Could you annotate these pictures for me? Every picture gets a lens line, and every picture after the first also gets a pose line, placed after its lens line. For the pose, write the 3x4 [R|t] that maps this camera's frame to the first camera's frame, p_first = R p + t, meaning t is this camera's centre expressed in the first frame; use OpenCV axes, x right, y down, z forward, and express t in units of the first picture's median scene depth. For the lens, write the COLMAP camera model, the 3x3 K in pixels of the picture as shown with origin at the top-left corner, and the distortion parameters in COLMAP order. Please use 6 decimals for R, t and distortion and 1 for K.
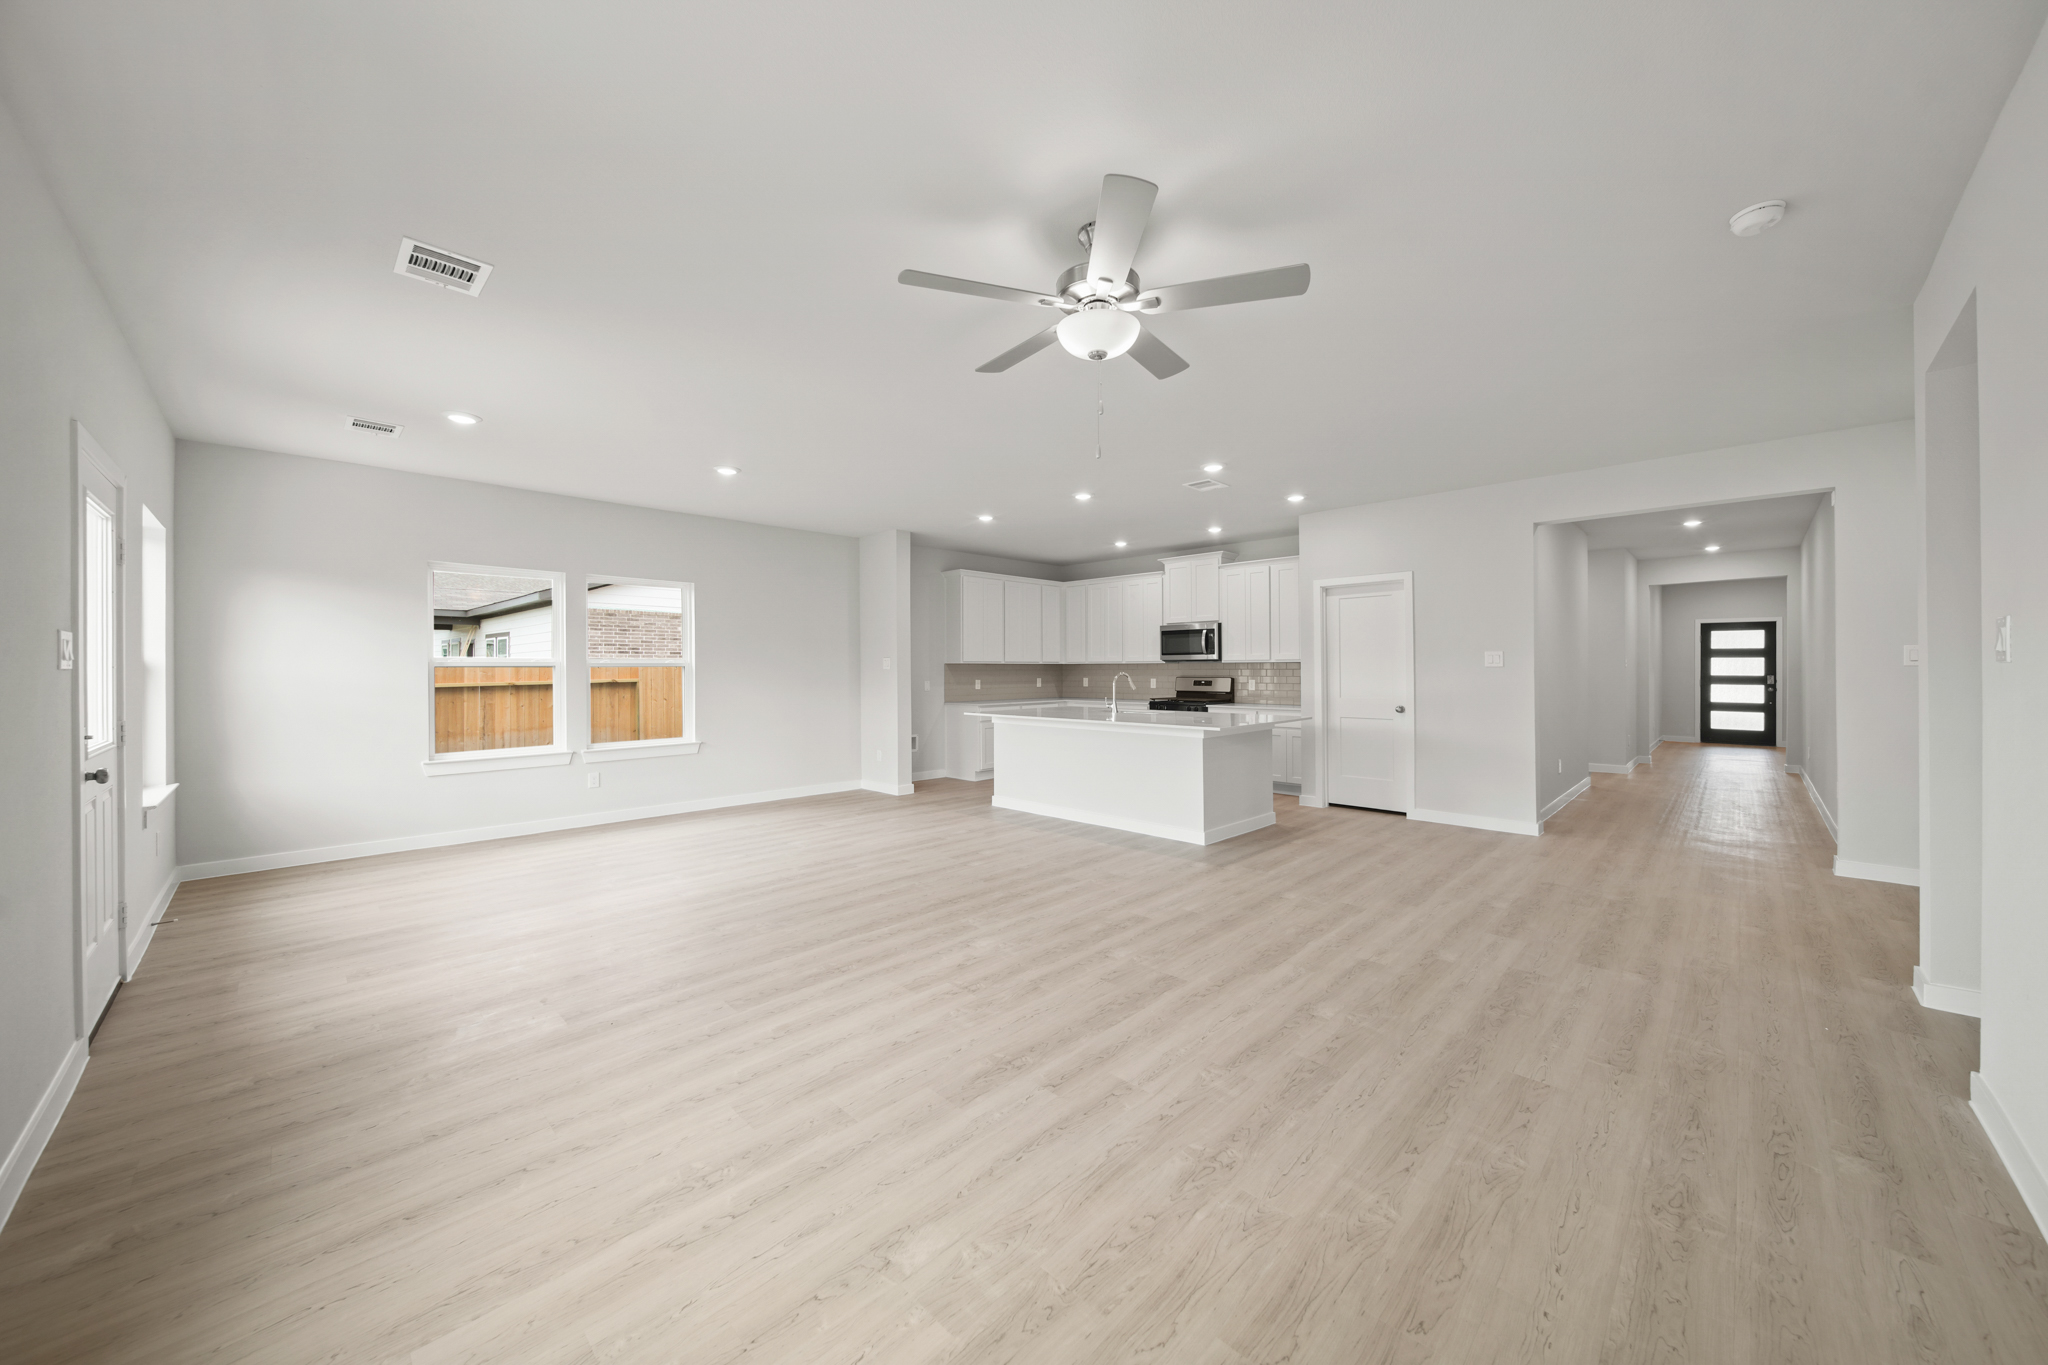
lens RADIAL K [[722.8, 0, 1036.5], [0, 722.8, 645.7], [0, 0, 1]] dist [-0.002282, 0.000073]
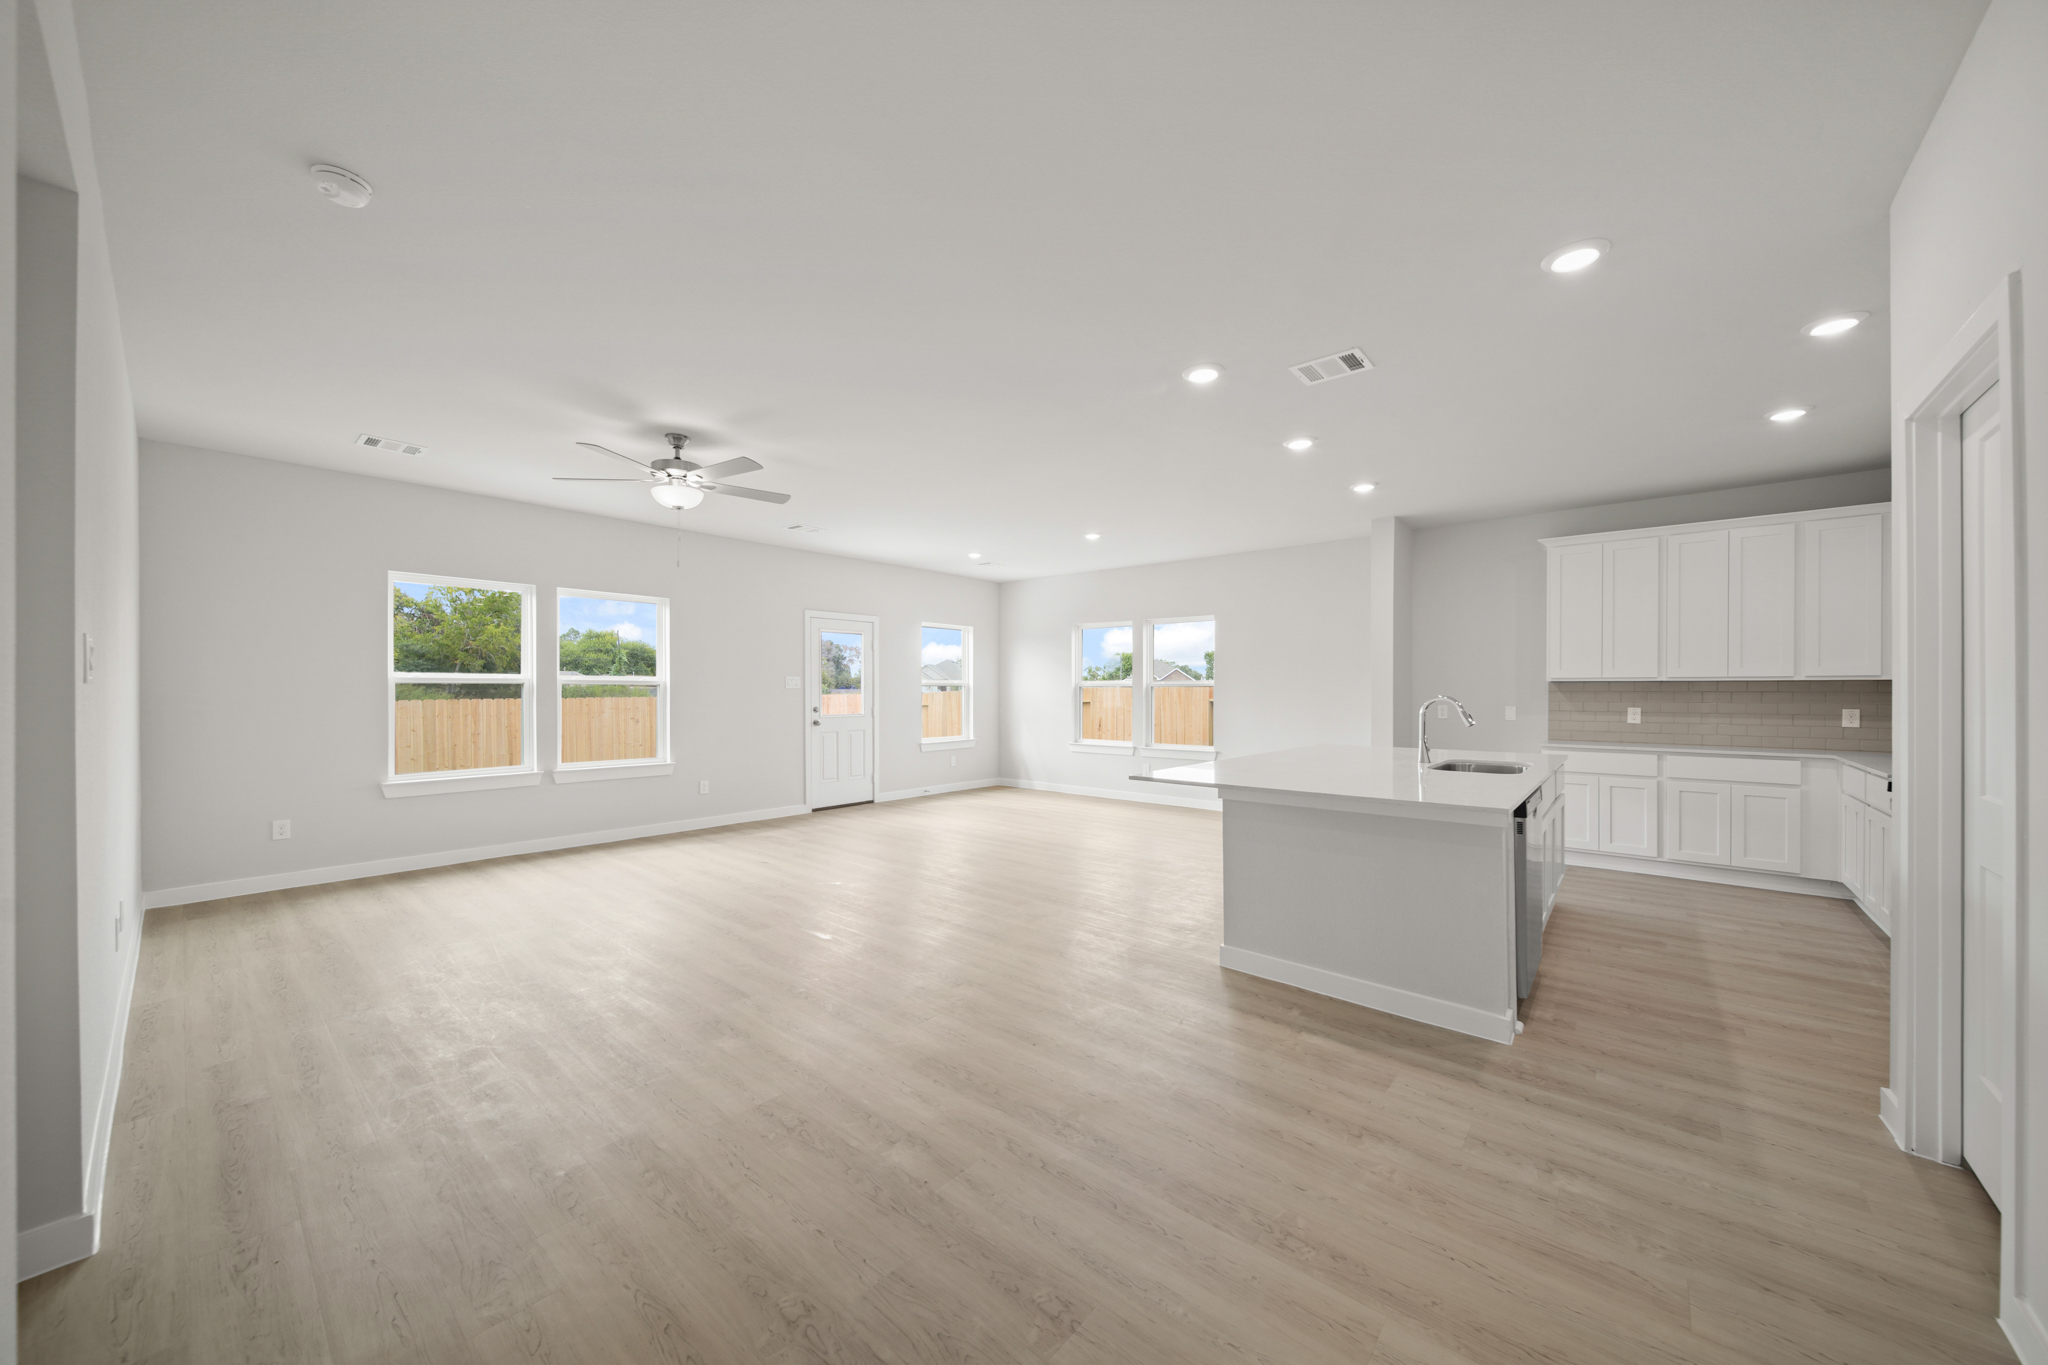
lens RADIAL K [[722.8, 0, 1032.5], [0, 722.8, 695.6], [0, 0, 1]] dist [-0.002282, 0.000073]
pose [[0.088941, 0.016417, -0.995902, 0.507080], [0.028960, 0.999399, 0.019061, 0.010985], [0.995616, -0.030537, 0.088412, 0.465680]]
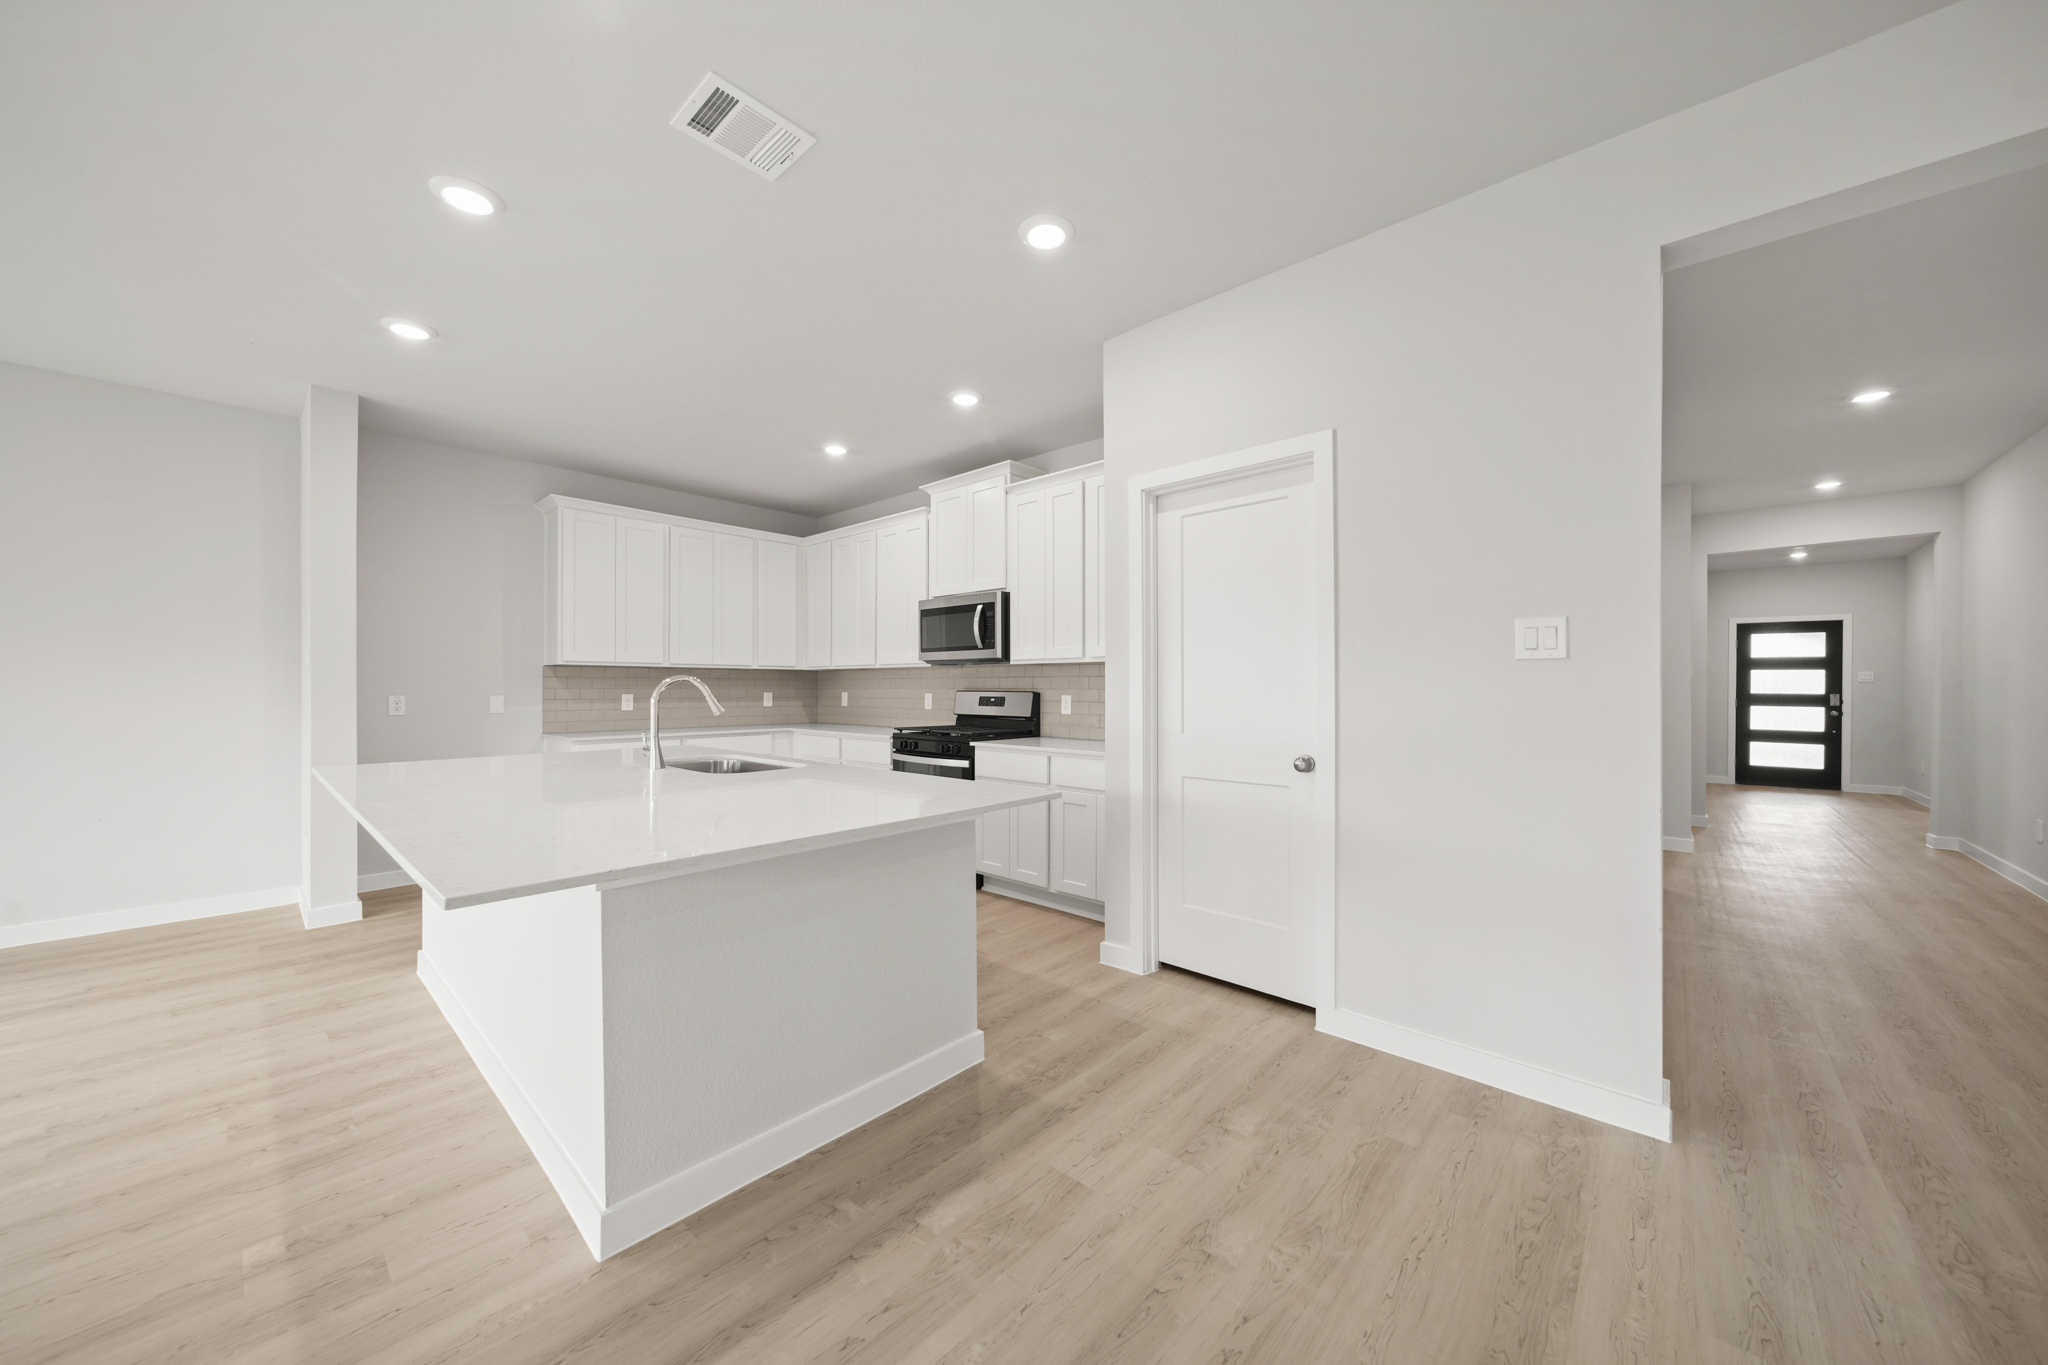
lens RADIAL K [[722.8, 0, 1032.6], [0, 722.8, 676.0], [0, 0, 1]] dist [-0.002282, 0.000073]
pose [[0.998913, 0.005100, 0.046330, 0.233177], [-0.005858, 0.999851, 0.016238, 0.021850], [-0.046240, -0.016492, 0.998794, 0.420660]]
